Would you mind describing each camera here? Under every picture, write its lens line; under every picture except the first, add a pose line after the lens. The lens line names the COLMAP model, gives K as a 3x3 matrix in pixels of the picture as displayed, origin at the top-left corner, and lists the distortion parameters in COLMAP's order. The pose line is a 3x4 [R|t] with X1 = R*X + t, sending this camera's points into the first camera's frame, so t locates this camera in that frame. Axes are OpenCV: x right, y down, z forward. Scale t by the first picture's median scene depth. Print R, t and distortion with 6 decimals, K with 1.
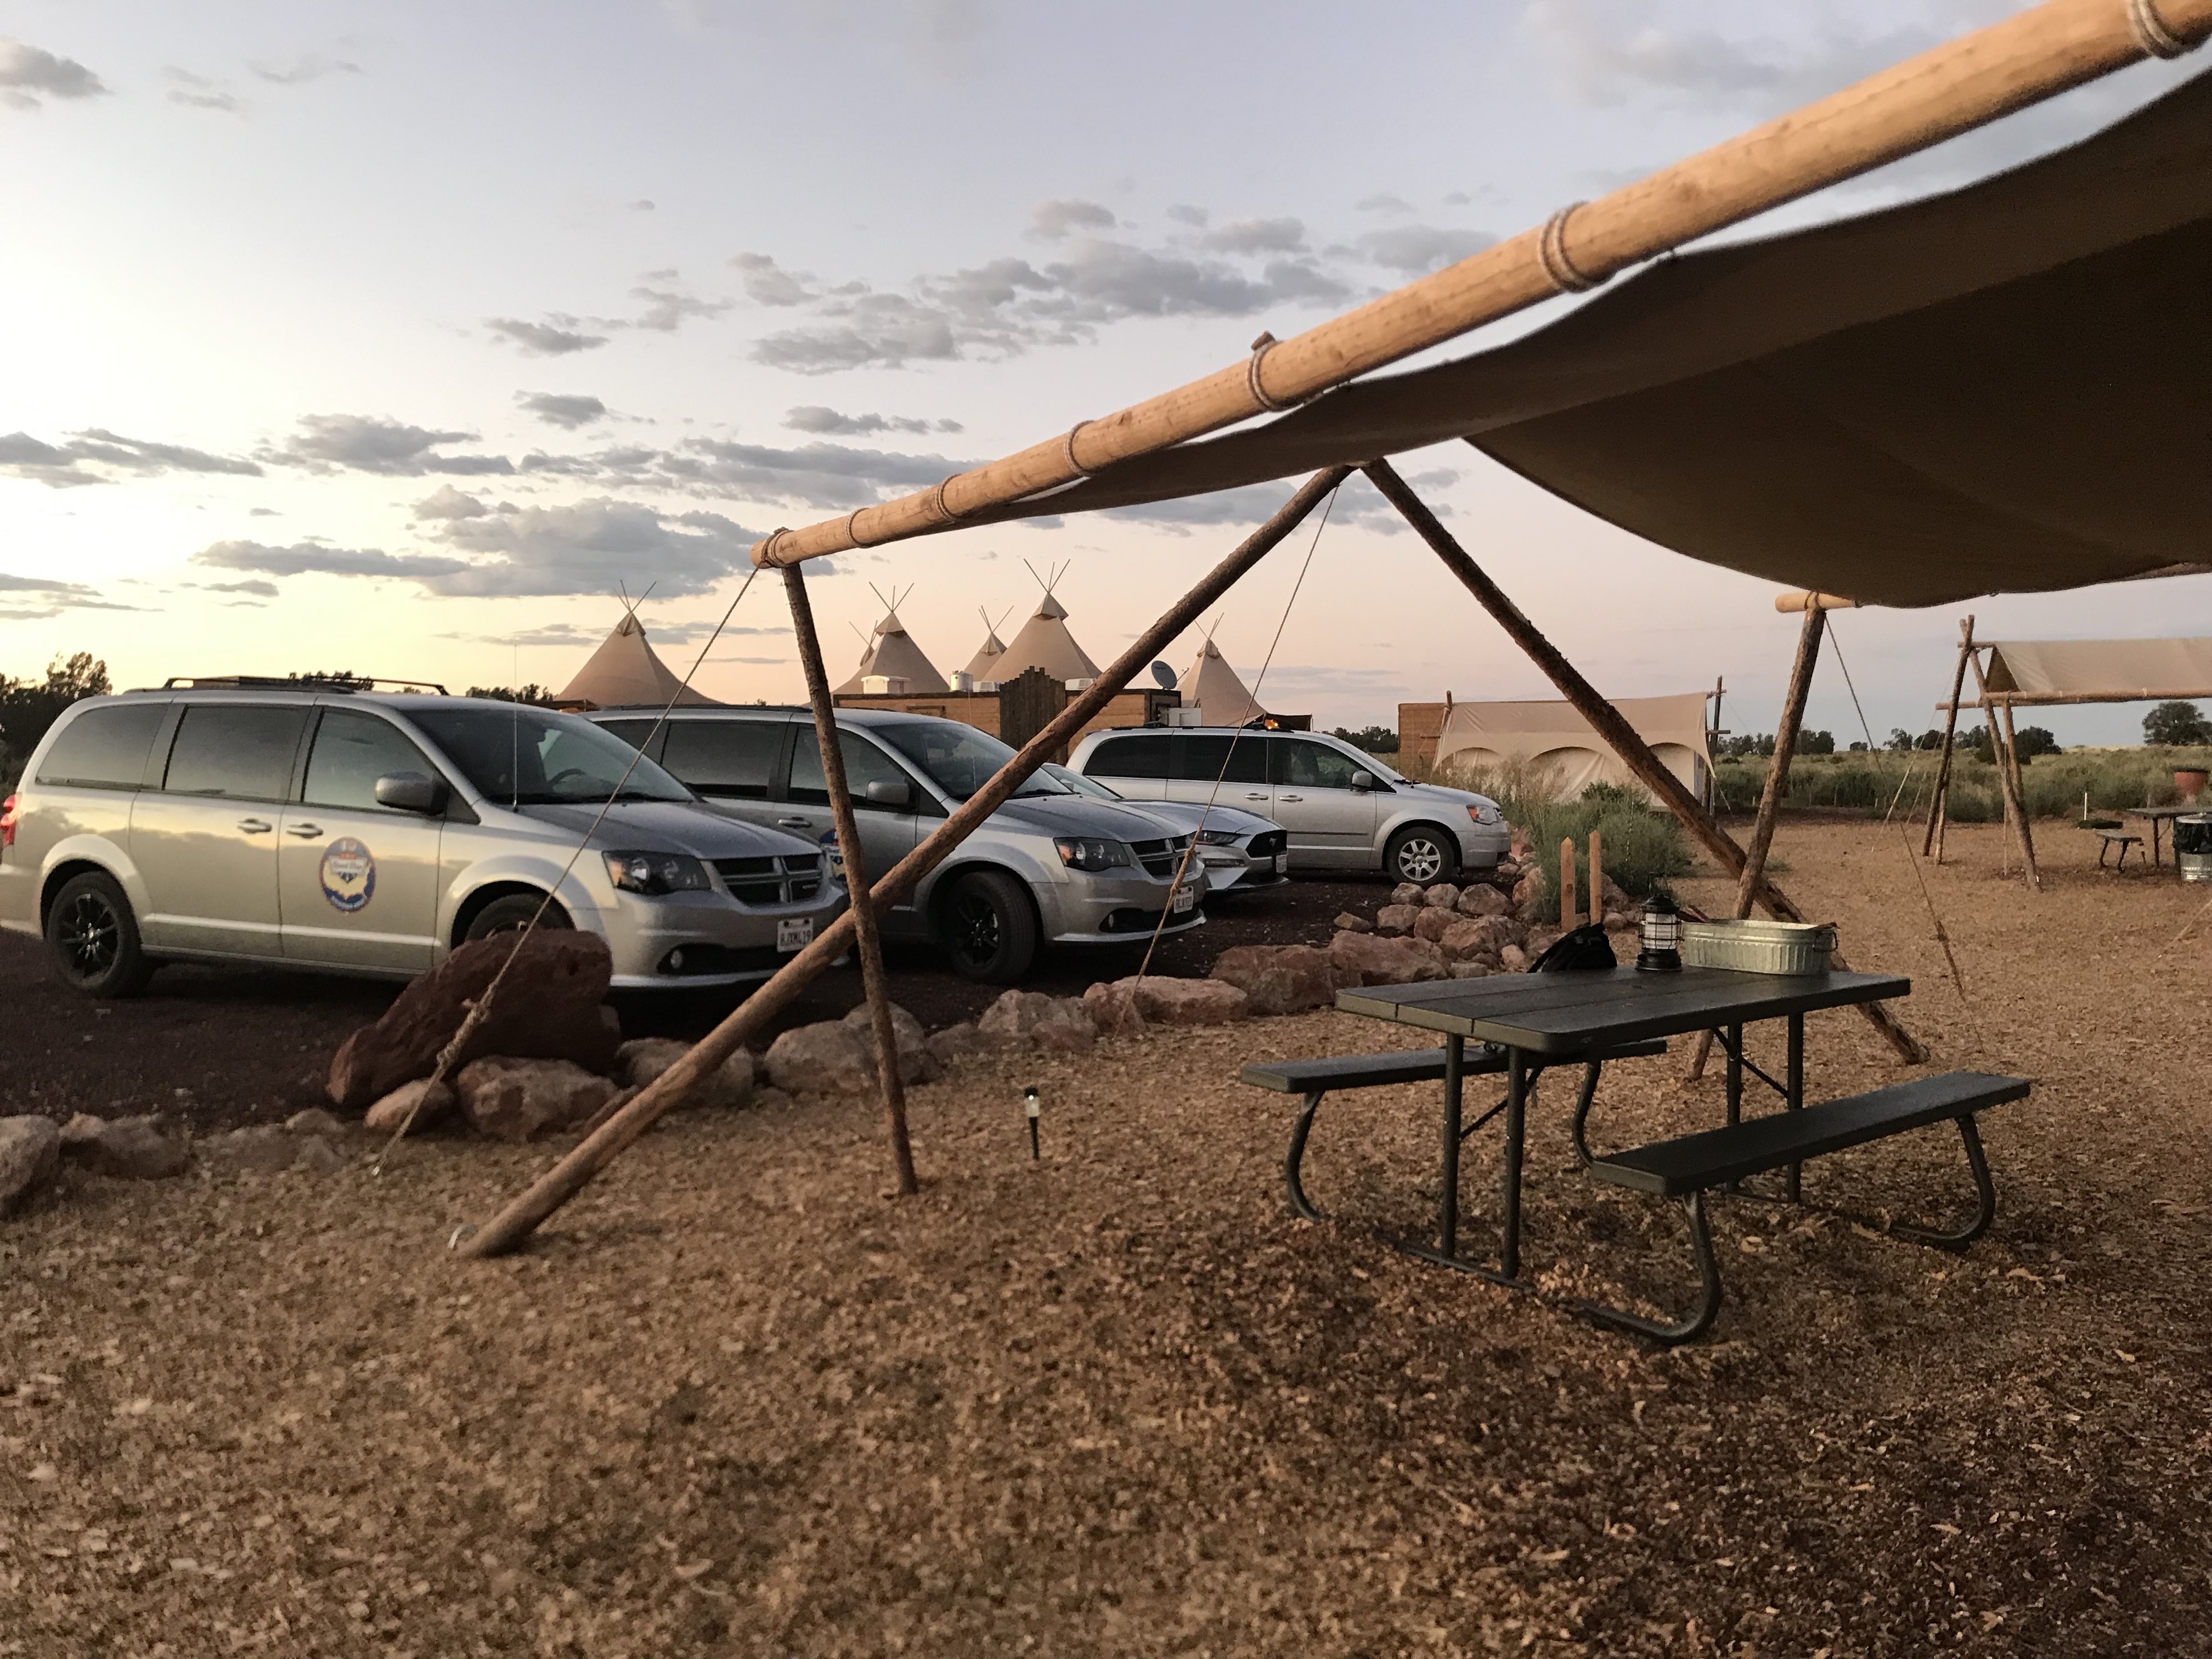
lens RADIAL K [[1787.1, 0, 1105.6], [0, 1787.1, 827.3], [0, 0, 1]] dist [0.005562, -0.006079]
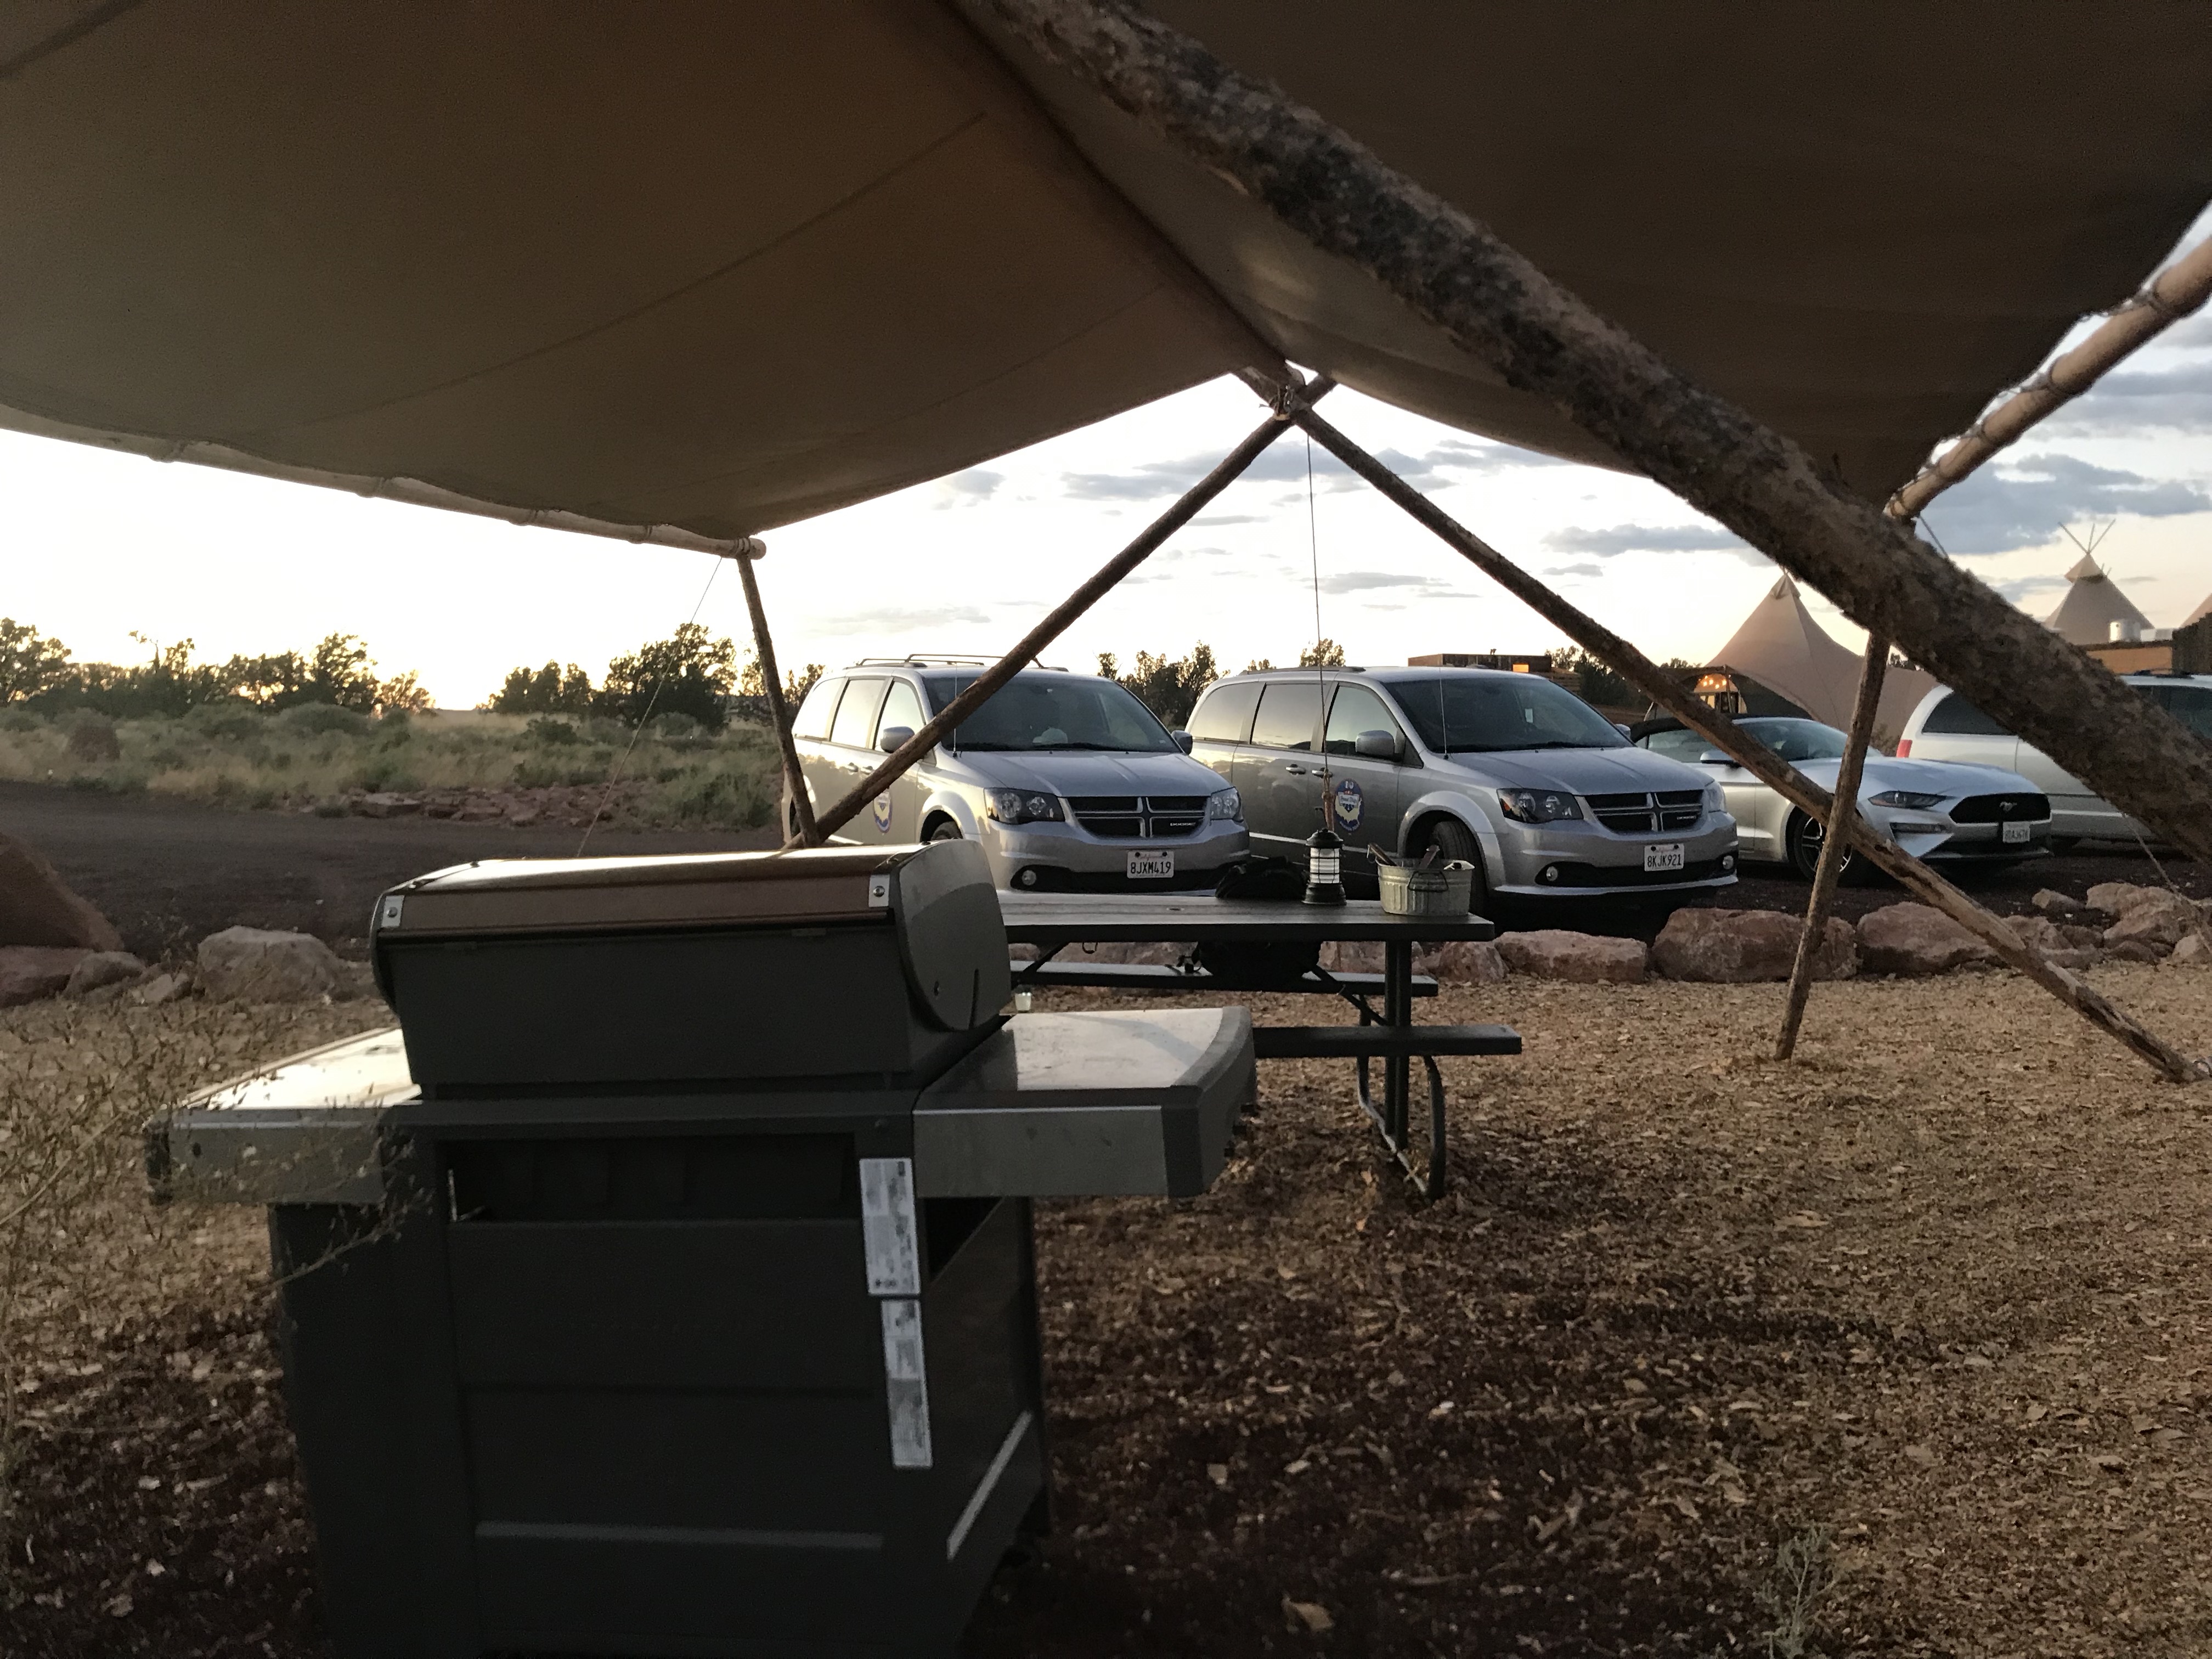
lens RADIAL K [[1787.1, 0, 1104.6], [0, 1787.1, 831.8], [0, 0, 1]] dist [0.005562, -0.006079]
pose [[0.758605, 0.029488, -0.650884, 0.346793], [-0.017037, 0.999532, 0.025427, 0.006345], [0.651329, -0.008199, 0.758752, 0.066142]]
